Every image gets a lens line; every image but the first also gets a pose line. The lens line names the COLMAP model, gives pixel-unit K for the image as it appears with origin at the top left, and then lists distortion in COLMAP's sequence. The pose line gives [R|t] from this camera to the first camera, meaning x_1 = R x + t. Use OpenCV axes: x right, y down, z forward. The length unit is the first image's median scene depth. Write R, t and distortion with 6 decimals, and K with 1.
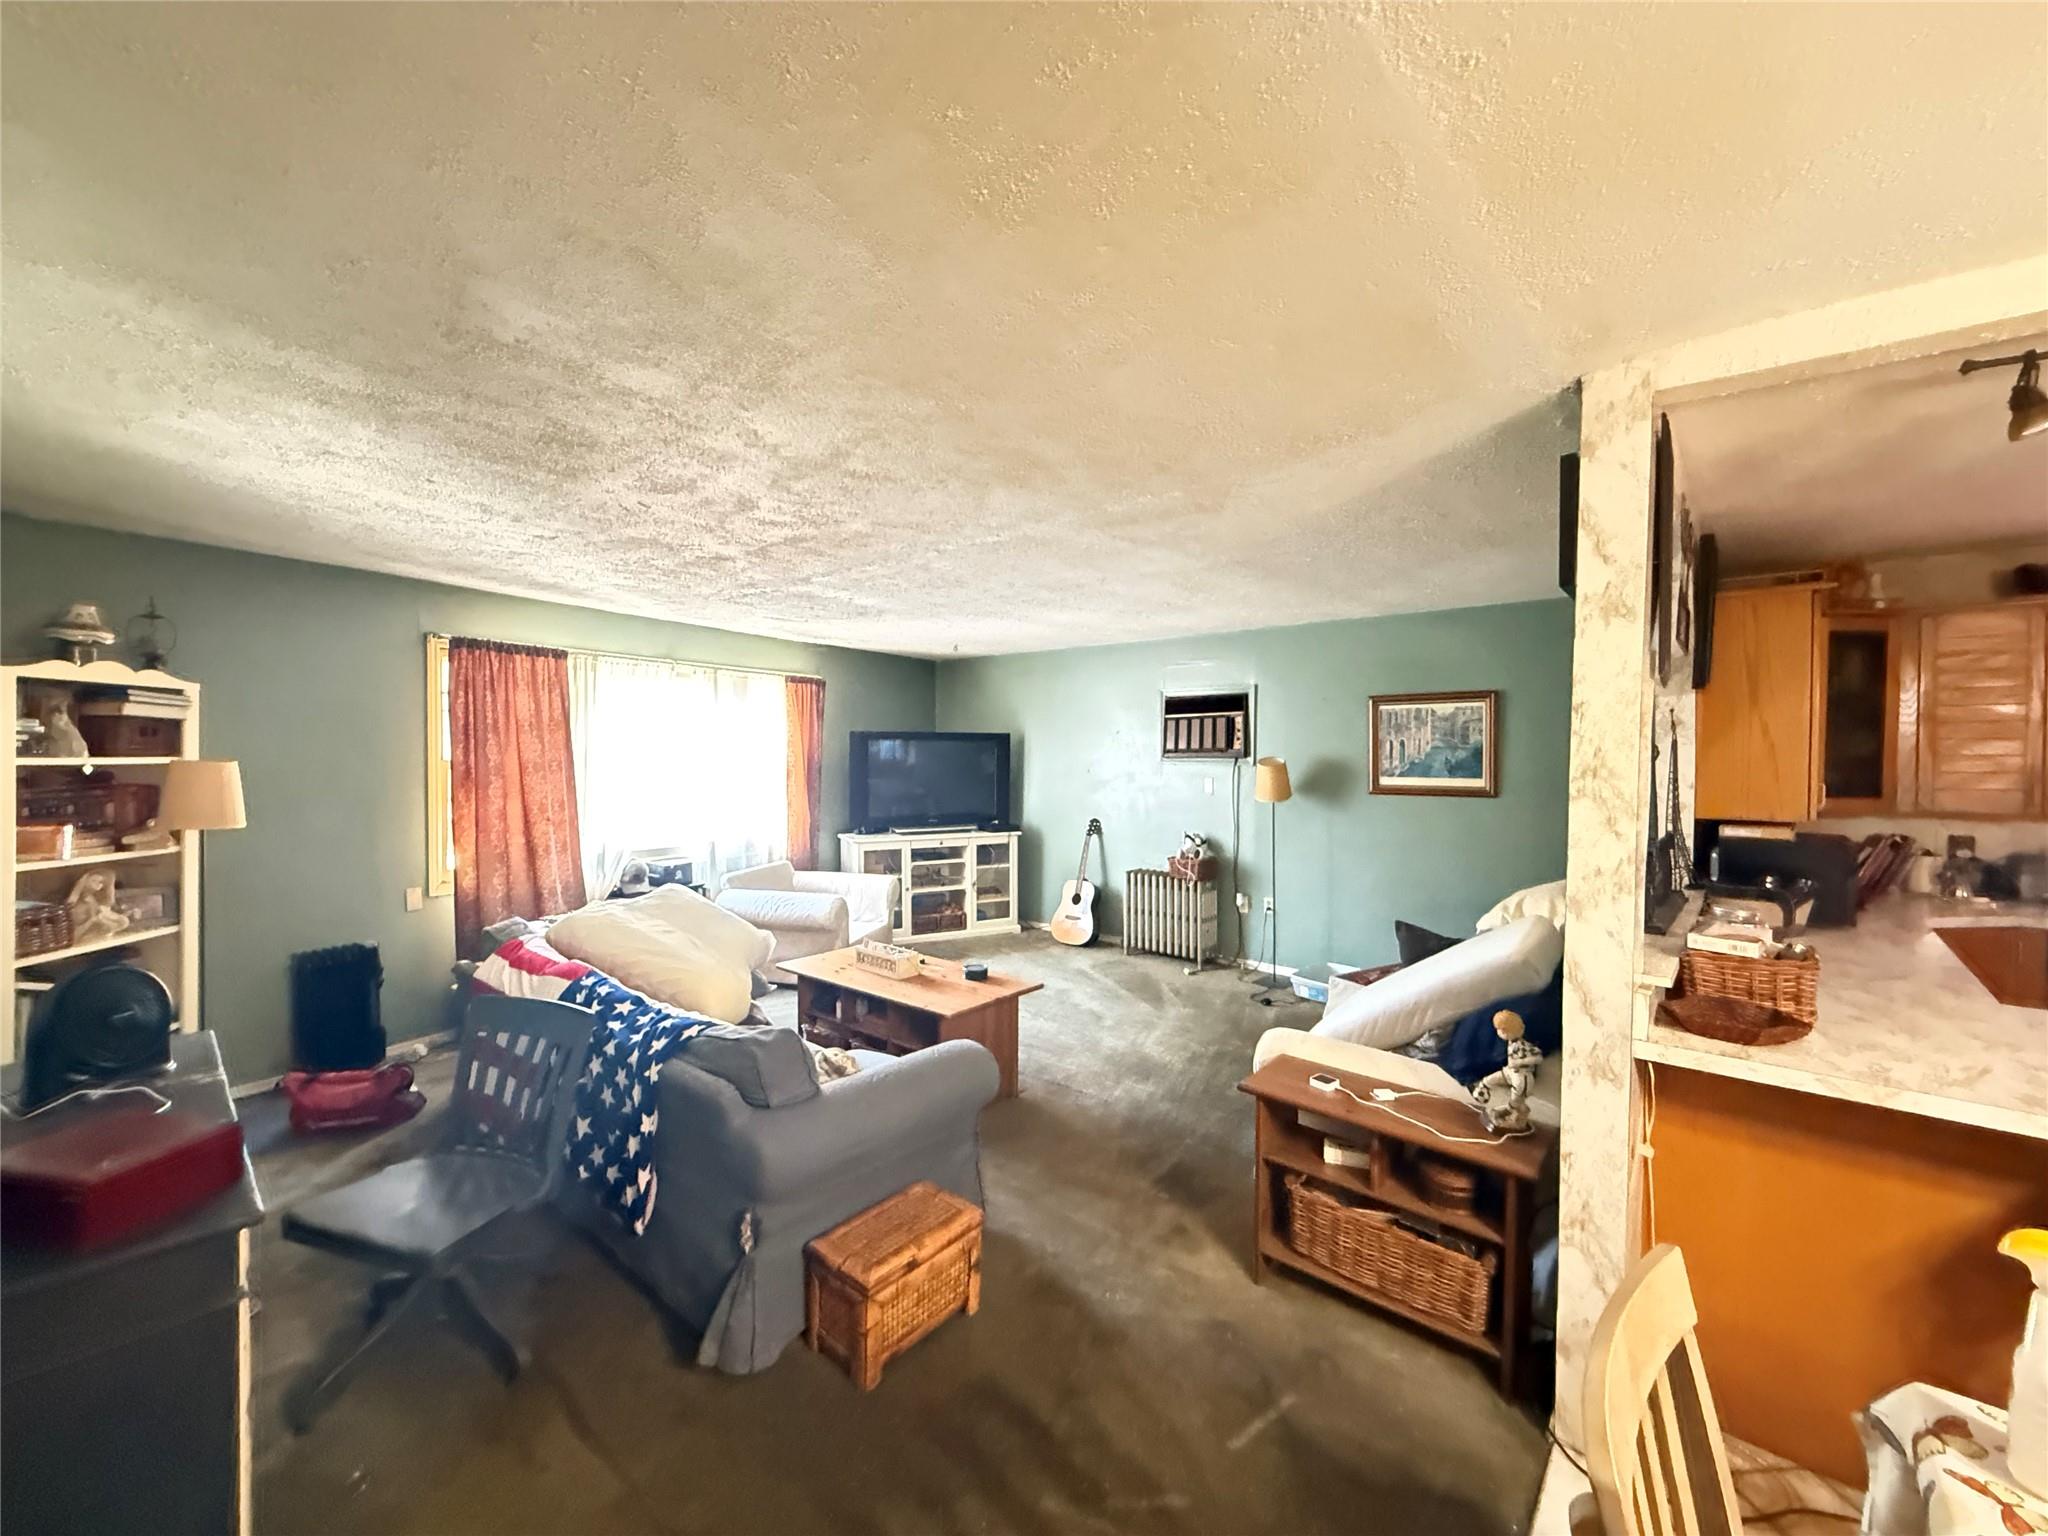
lens RADIAL K [[816.8, 0, 1029.6], [0, 816.8, 765.6], [0, 0, 1]] dist [0.001819, 0.000438]
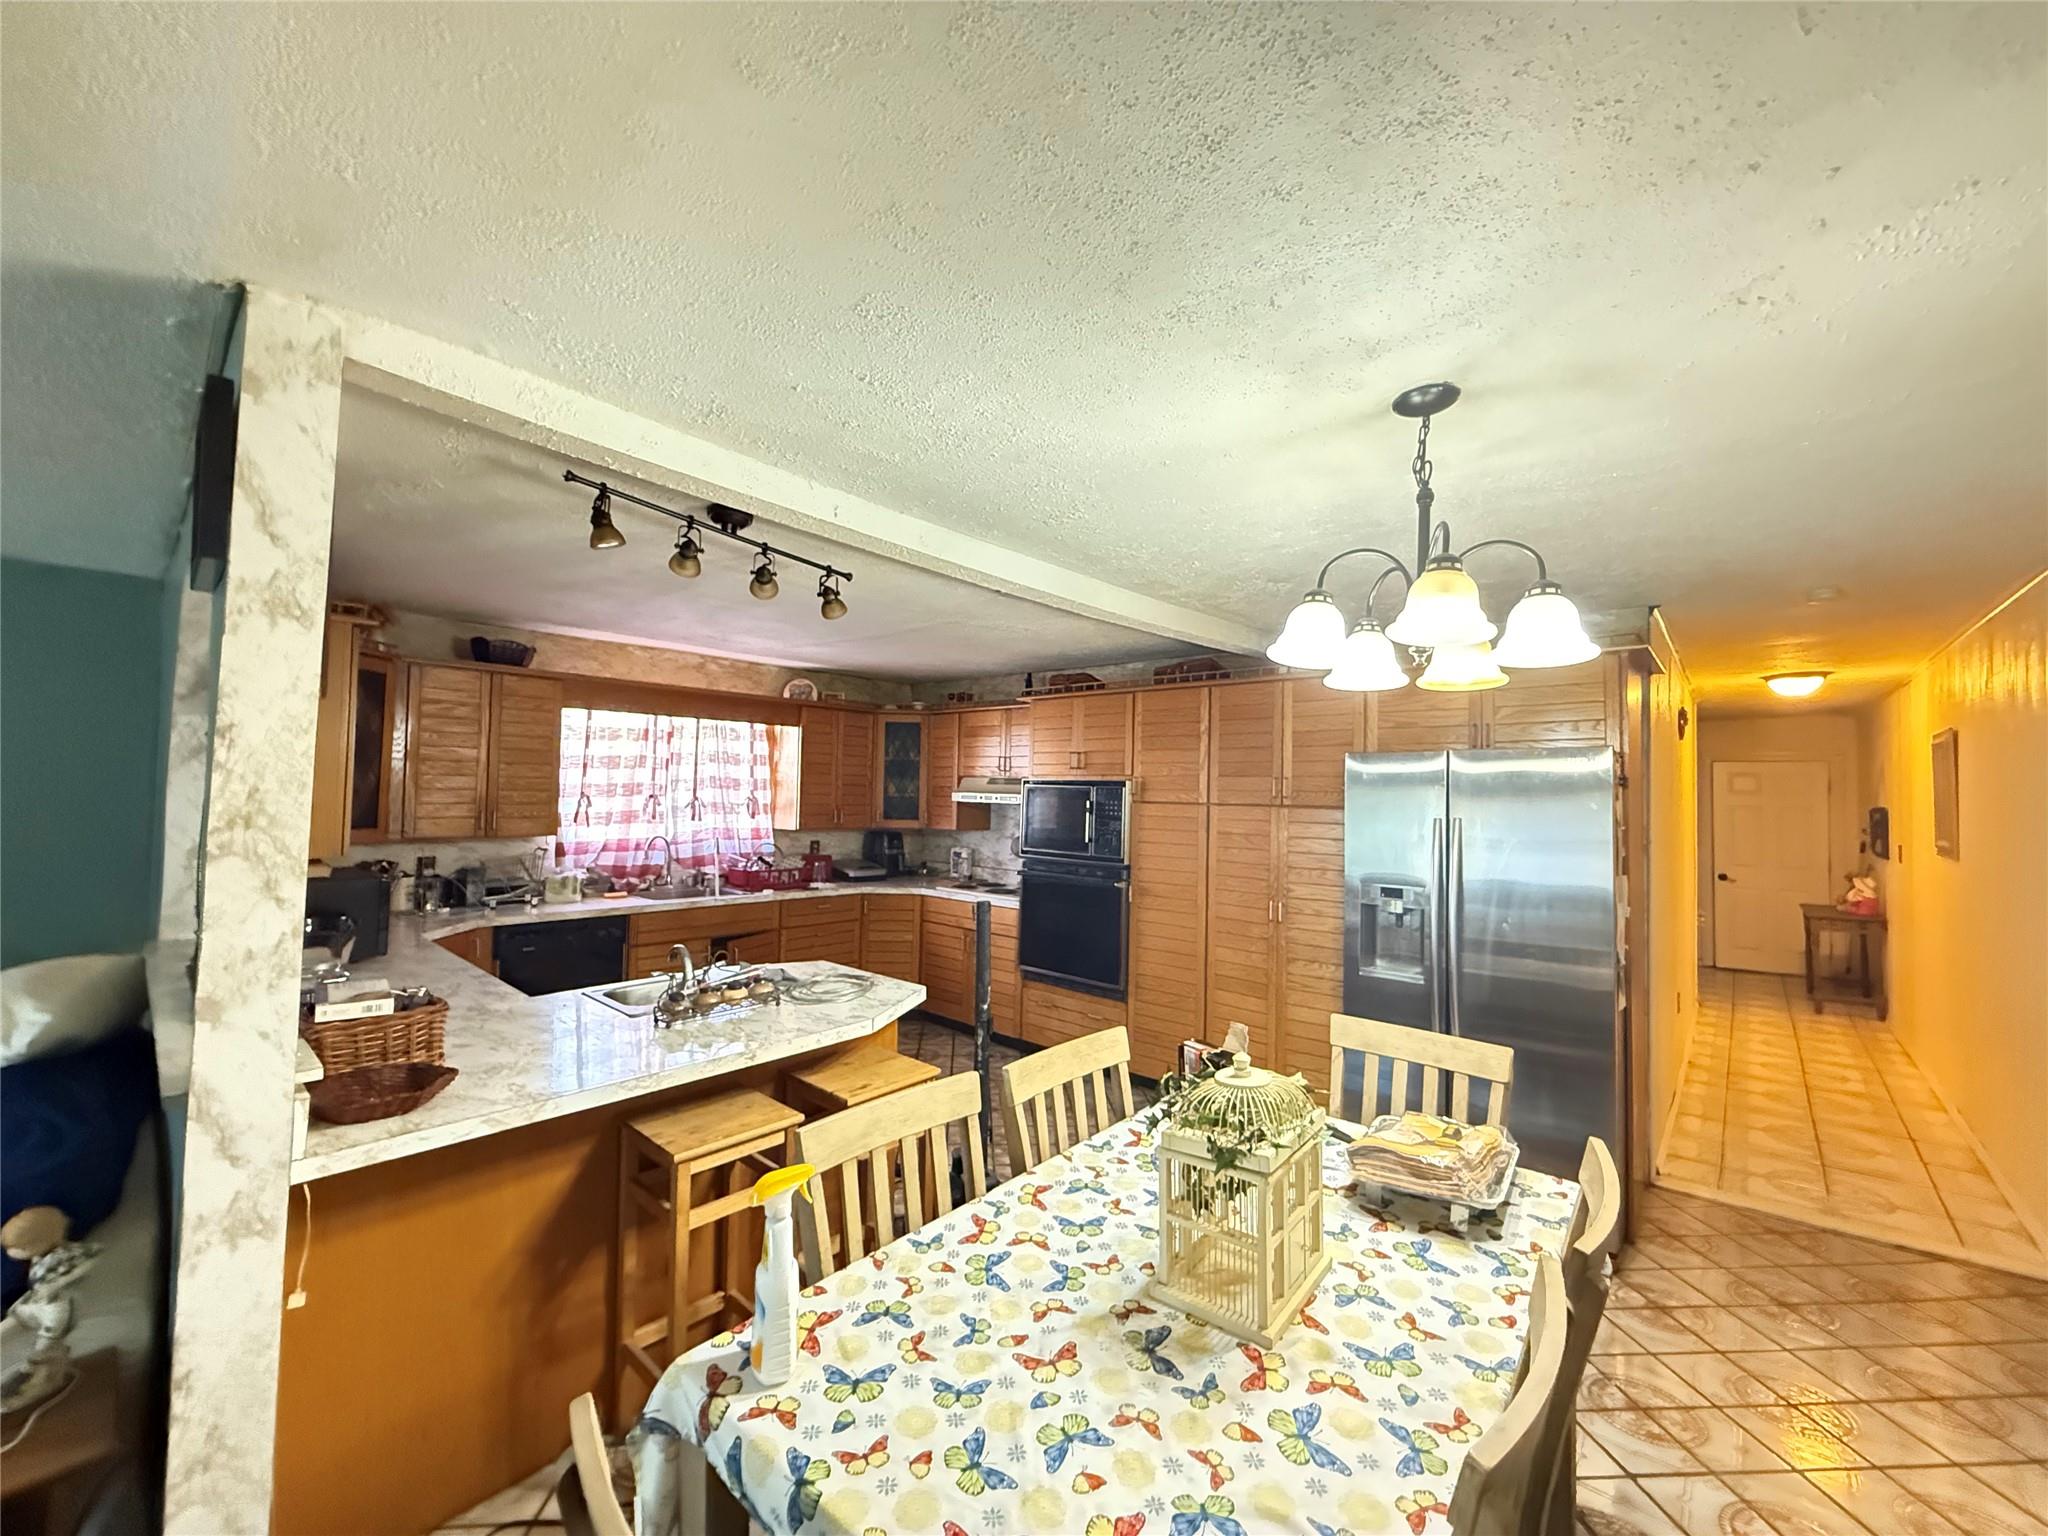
lens RADIAL K [[816.8, 0, 1028.1], [0, 816.8, 768.0], [0, 0, 1]] dist [0.001819, 0.000438]
pose [[0.016155, 0.030160, 0.999415, -0.036896], [-0.002863, 0.999542, -0.030117, -0.018713], [-0.999865, -0.002375, 0.016234, 0.279191]]
